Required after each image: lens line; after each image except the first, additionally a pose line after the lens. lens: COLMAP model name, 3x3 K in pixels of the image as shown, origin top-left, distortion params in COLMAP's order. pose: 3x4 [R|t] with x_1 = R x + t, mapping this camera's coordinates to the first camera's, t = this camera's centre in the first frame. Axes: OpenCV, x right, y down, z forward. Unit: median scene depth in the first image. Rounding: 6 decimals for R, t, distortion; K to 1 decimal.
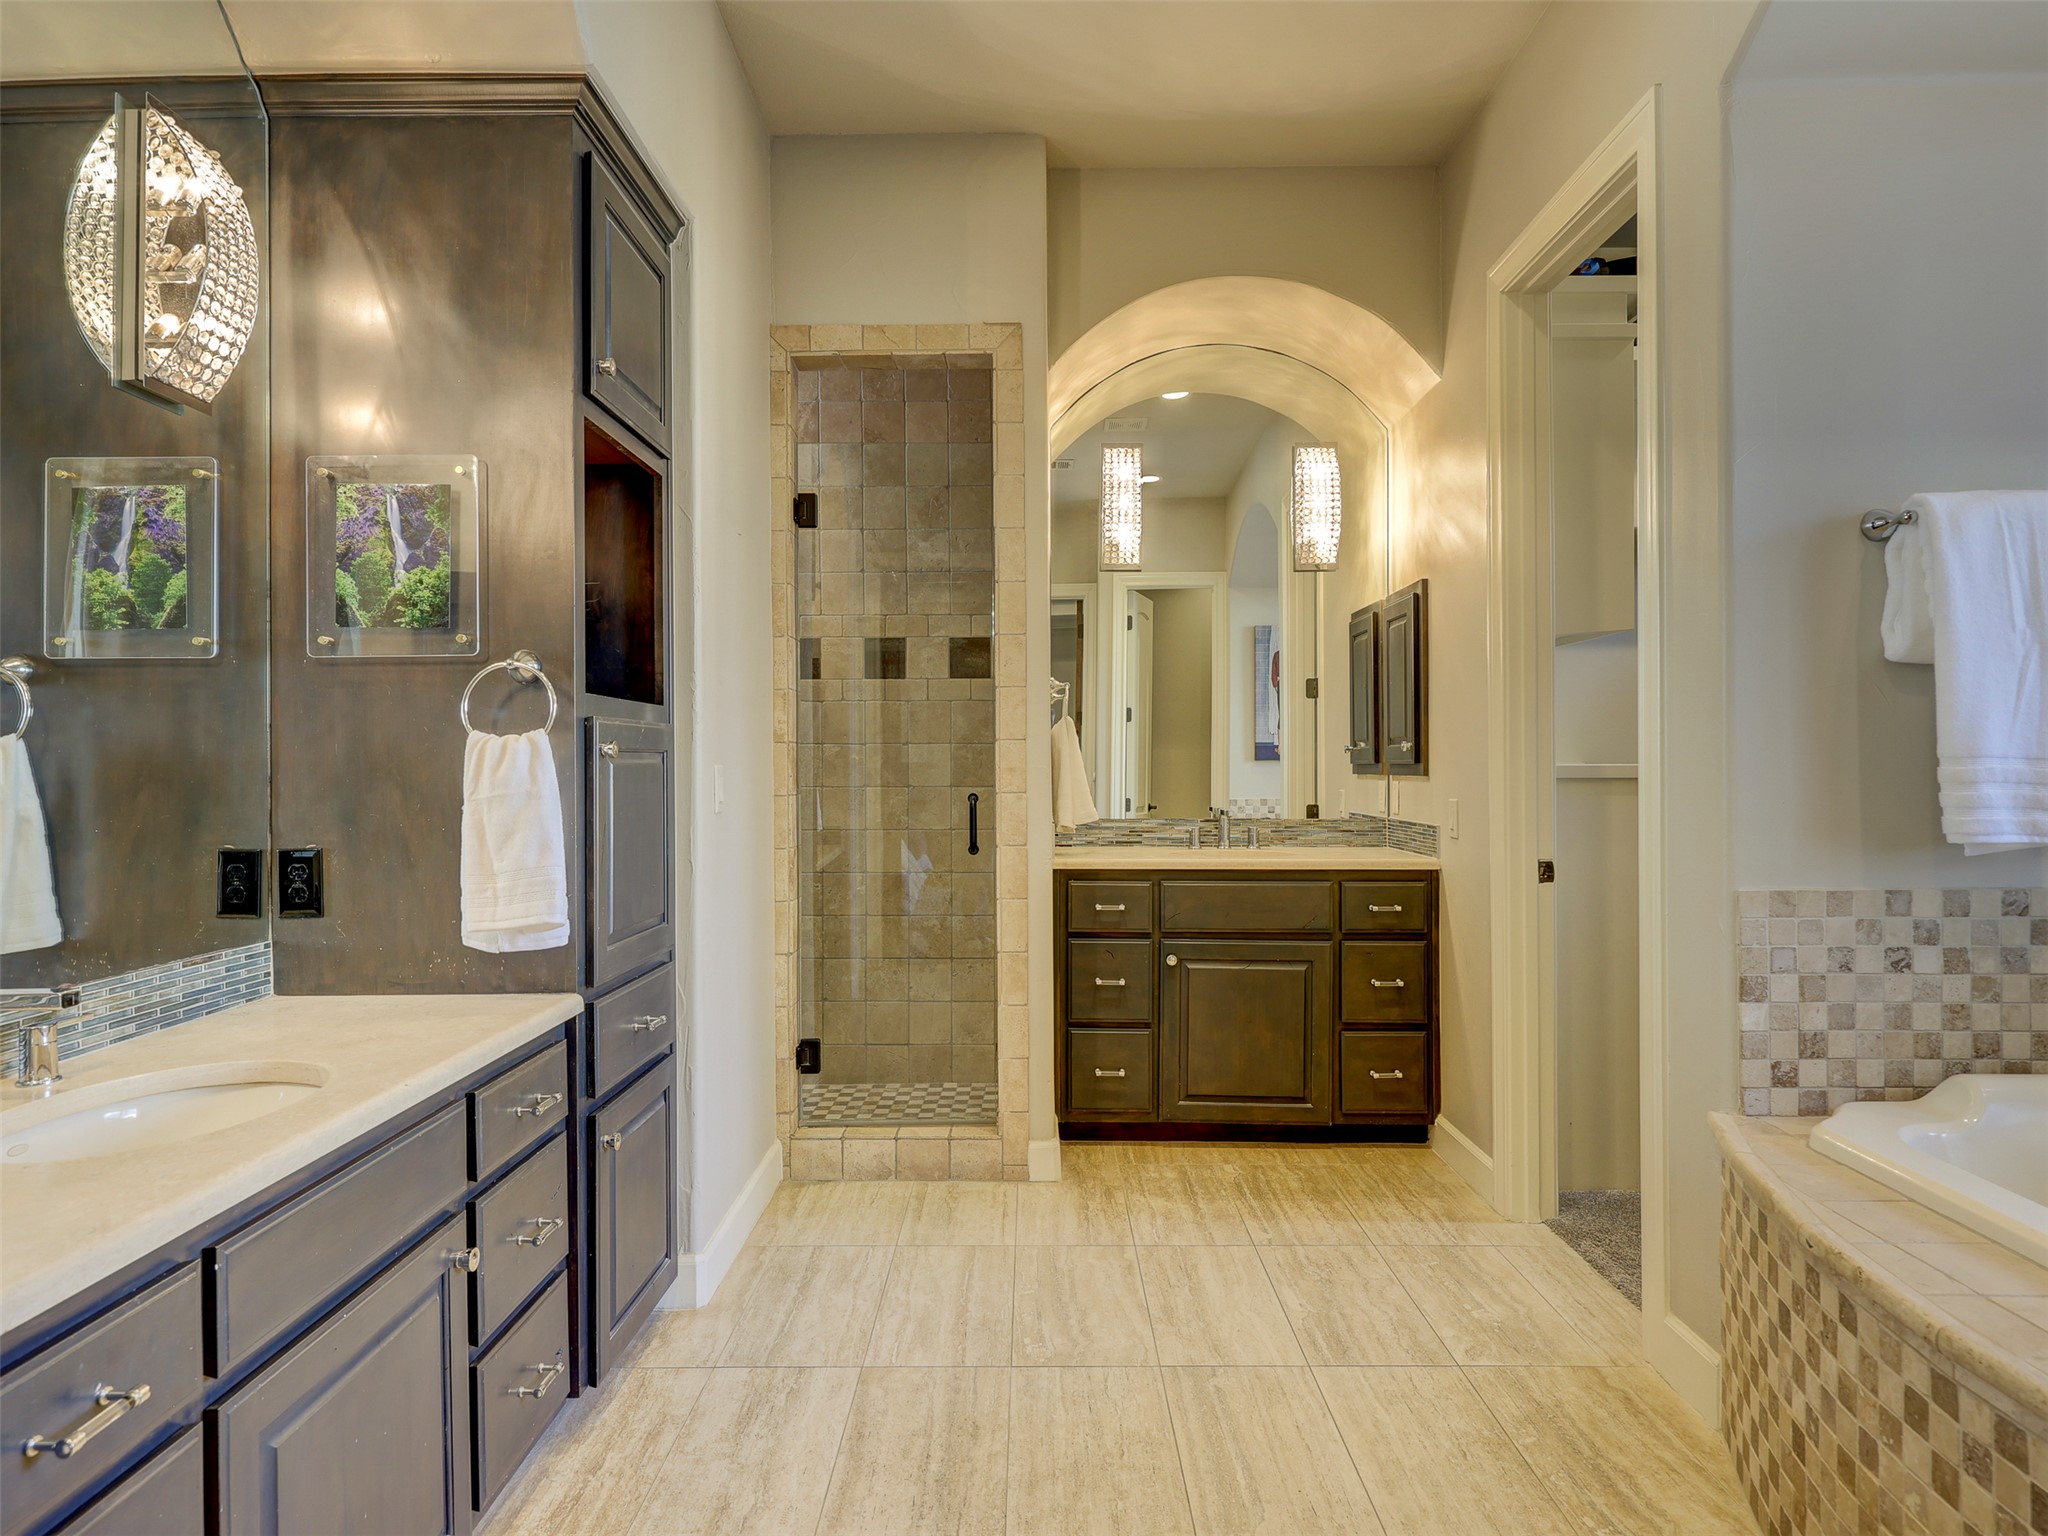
lens RADIAL K [[1225.0, 0, 1021.2], [0, 1225.0, 761.9], [0, 0, 1]] dist [0.000563, 0.001133]
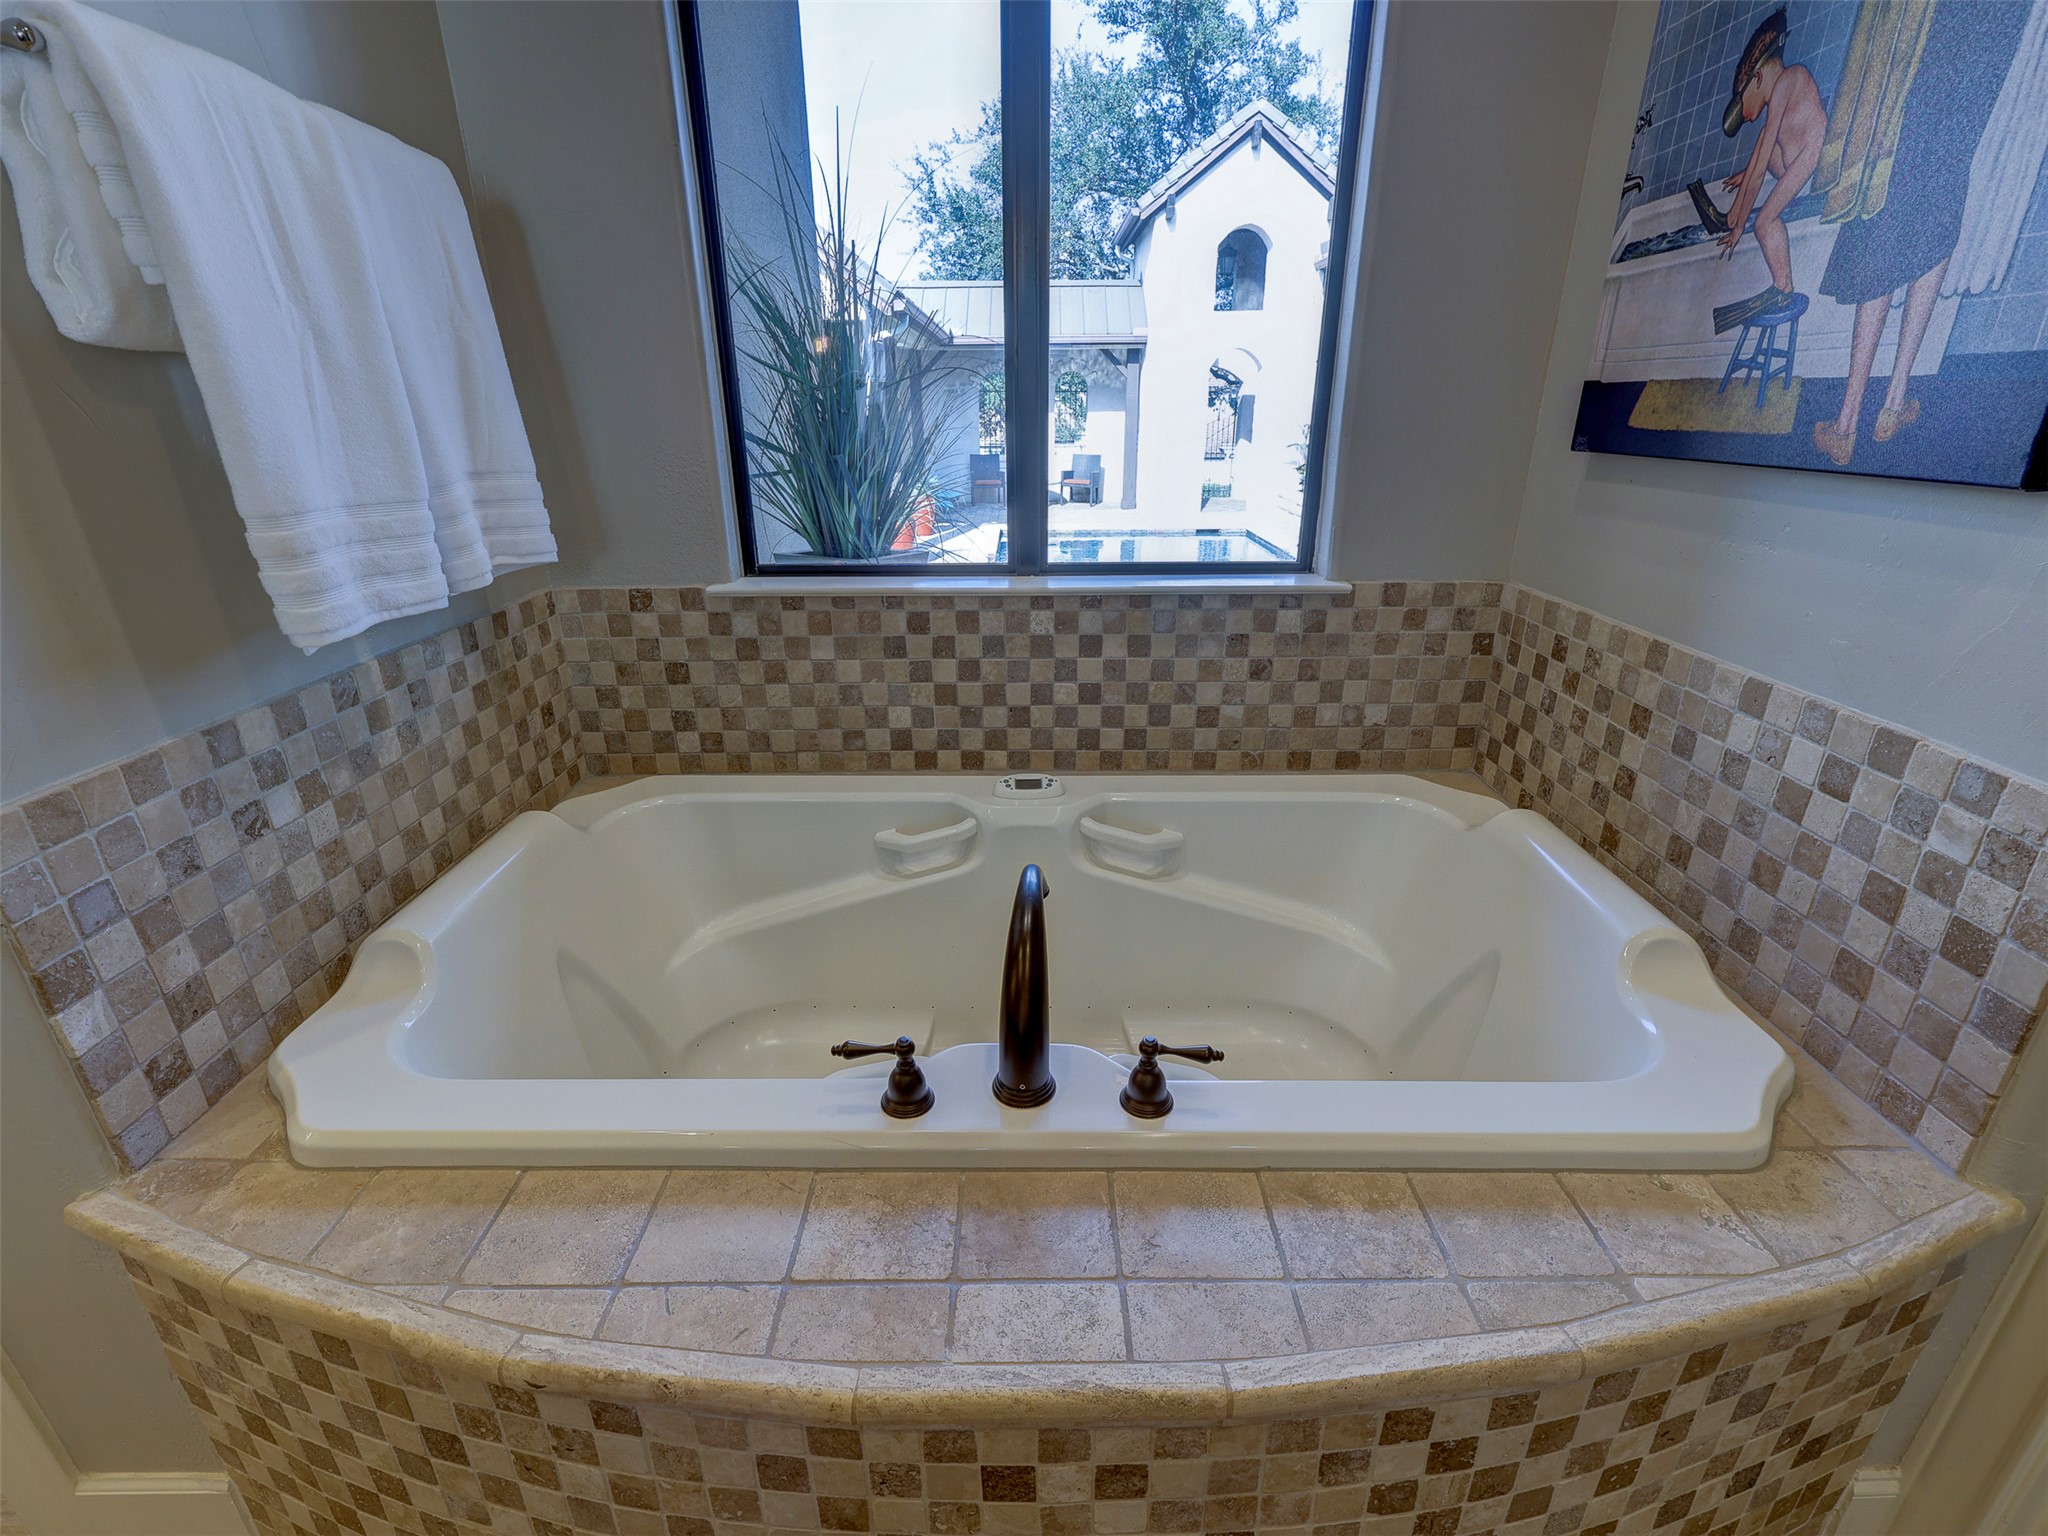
lens RADIAL K [[920.1, 0, 1022.4], [0, 920.1, 763.5], [0, 0, 1]] dist [-0.000733, -0.000521]
pose [[-0.015464, -0.368214, 0.929612, 0.244994], [0.005567, 0.929677, 0.368332, -0.055018], [-0.999865, 0.010871, -0.012327, 0.576675]]
